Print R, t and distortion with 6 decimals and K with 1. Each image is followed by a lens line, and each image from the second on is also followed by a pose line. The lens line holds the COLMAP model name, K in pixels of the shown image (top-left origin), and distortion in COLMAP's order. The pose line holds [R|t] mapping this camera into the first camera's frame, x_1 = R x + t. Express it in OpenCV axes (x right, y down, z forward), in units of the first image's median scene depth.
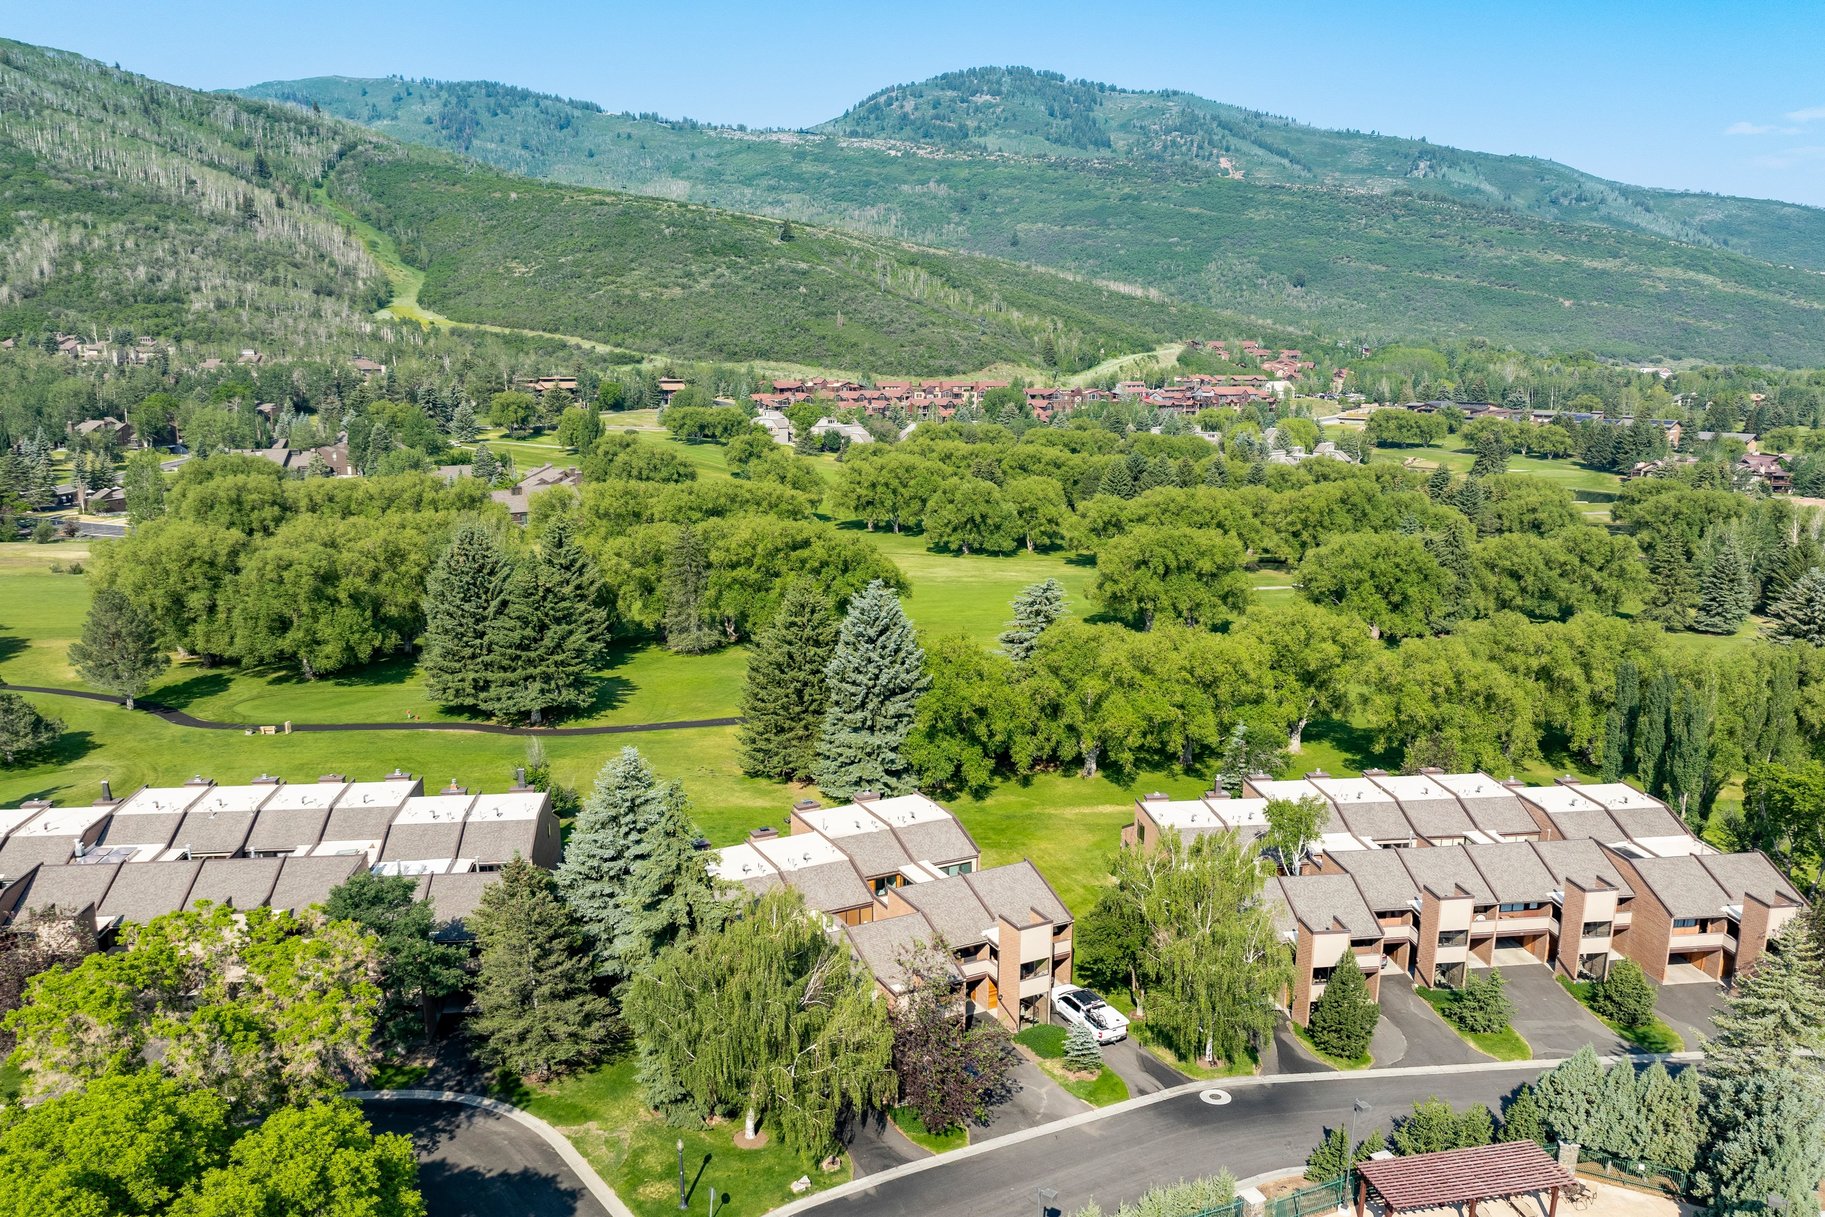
lens RADIAL K [[1336.7, 0, 922.0], [0, 1336.7, 629.7], [0, 0, 1]] dist [-0.050619, 0.018283]
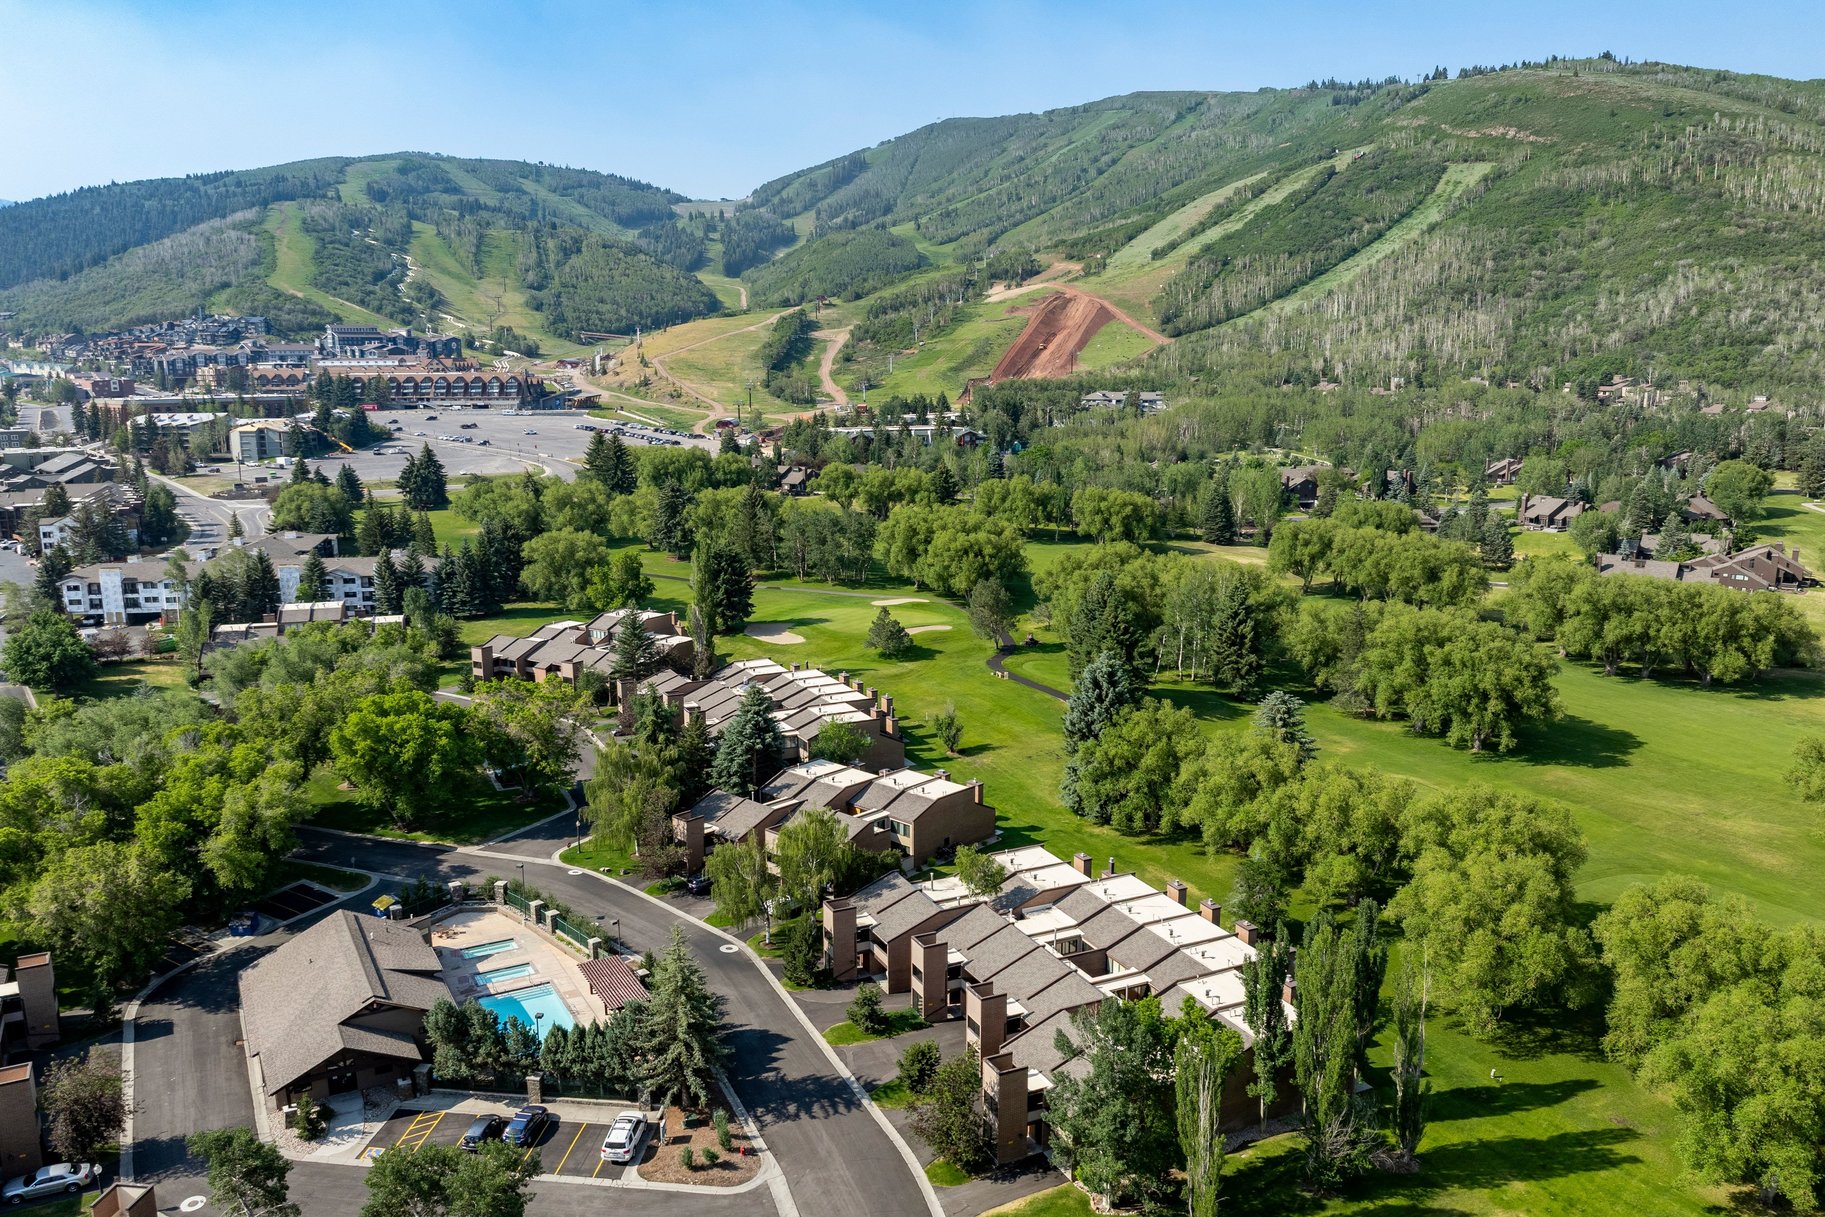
lens RADIAL K [[1336.7, 0, 922.0], [0, 1336.7, 629.7], [0, 0, 1]] dist [-0.050619, 0.018283]
pose [[0.318366, 0.178384, -0.931033, 0.193981], [-0.187710, 0.974551, 0.122535, -0.031421], [0.929198, 0.135754, 0.343748, 0.064522]]
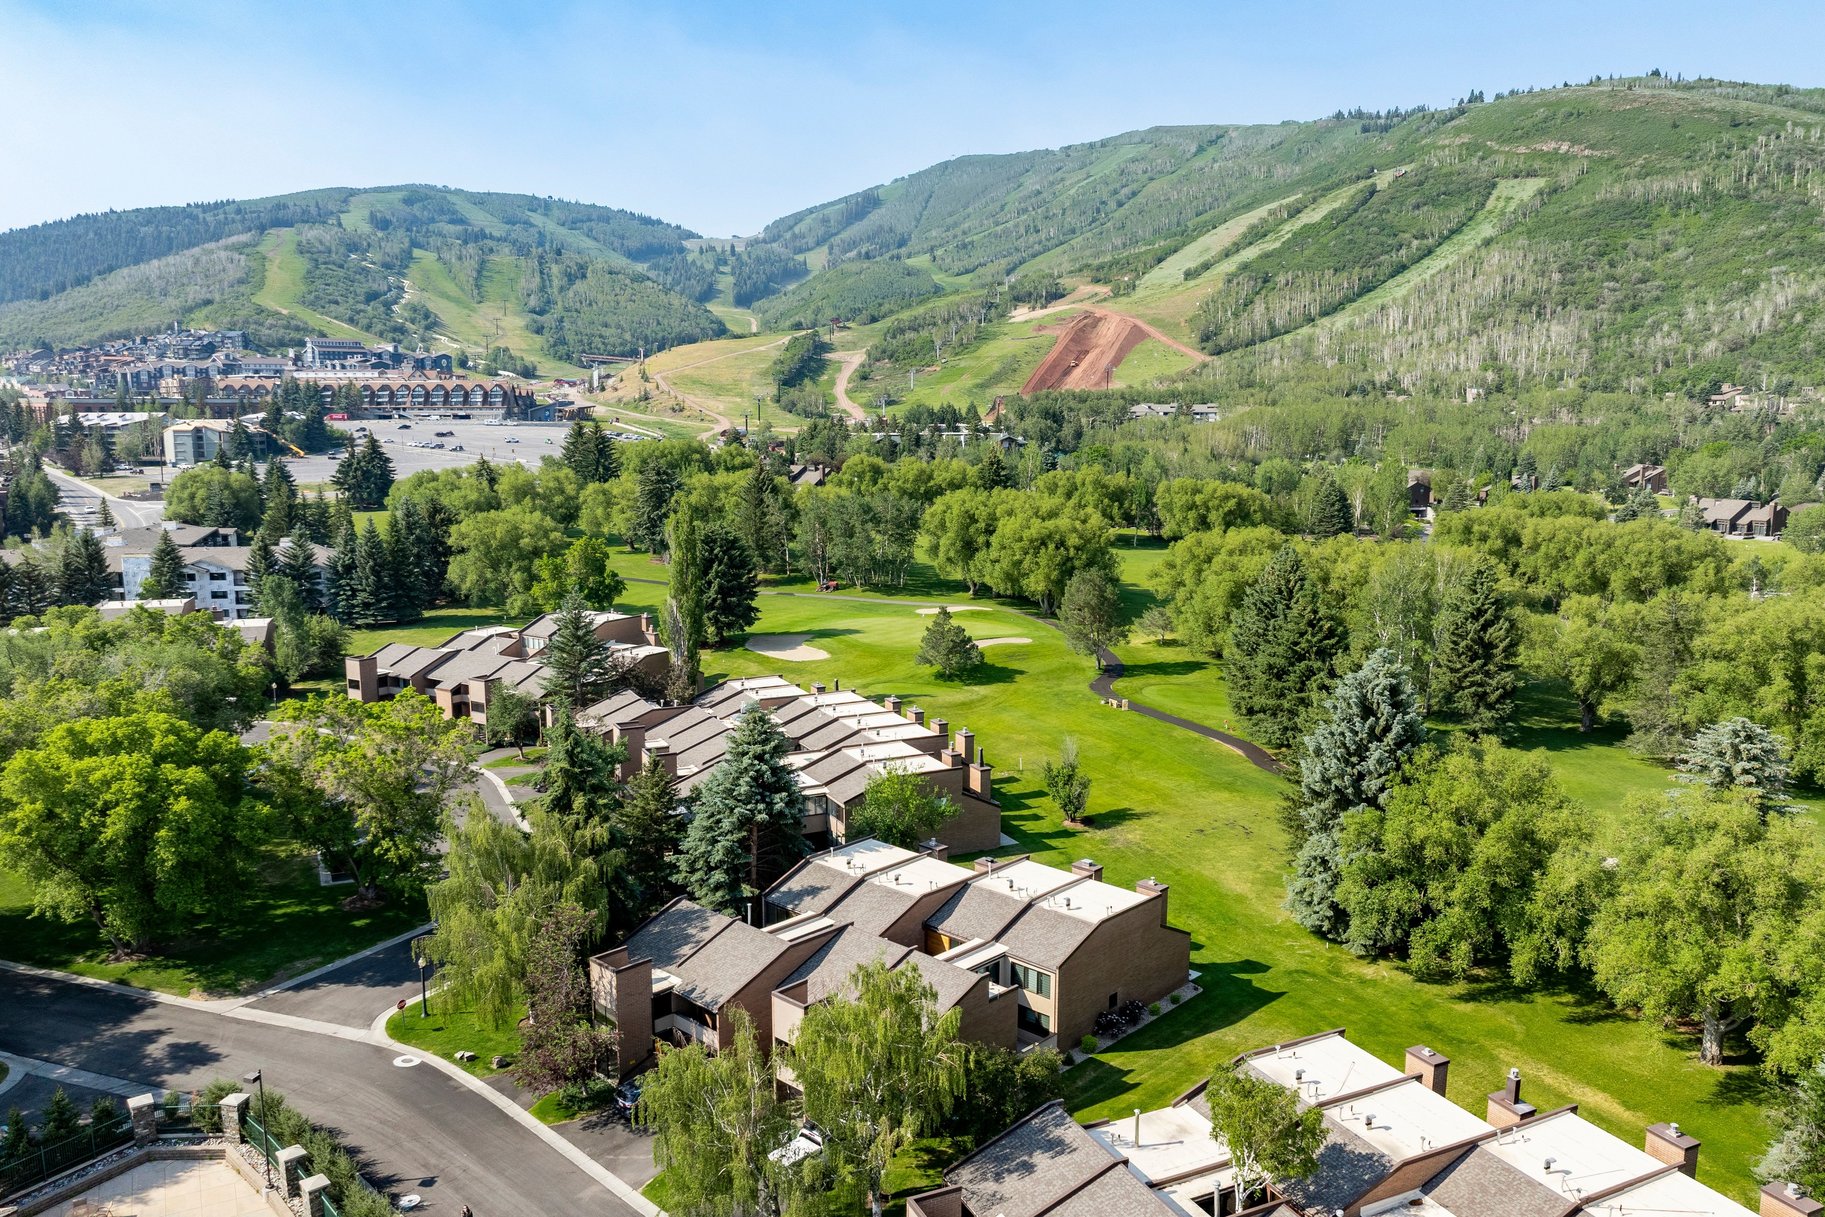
lens RADIAL K [[1336.7, 0, 922.0], [0, 1336.7, 629.7], [0, 0, 1]] dist [-0.050619, 0.018283]
pose [[0.311794, 0.148039, -0.938546, 0.099179], [-0.191432, 0.977319, 0.090559, -0.010998], [0.930666, 0.151432, 0.333061, 0.088558]]
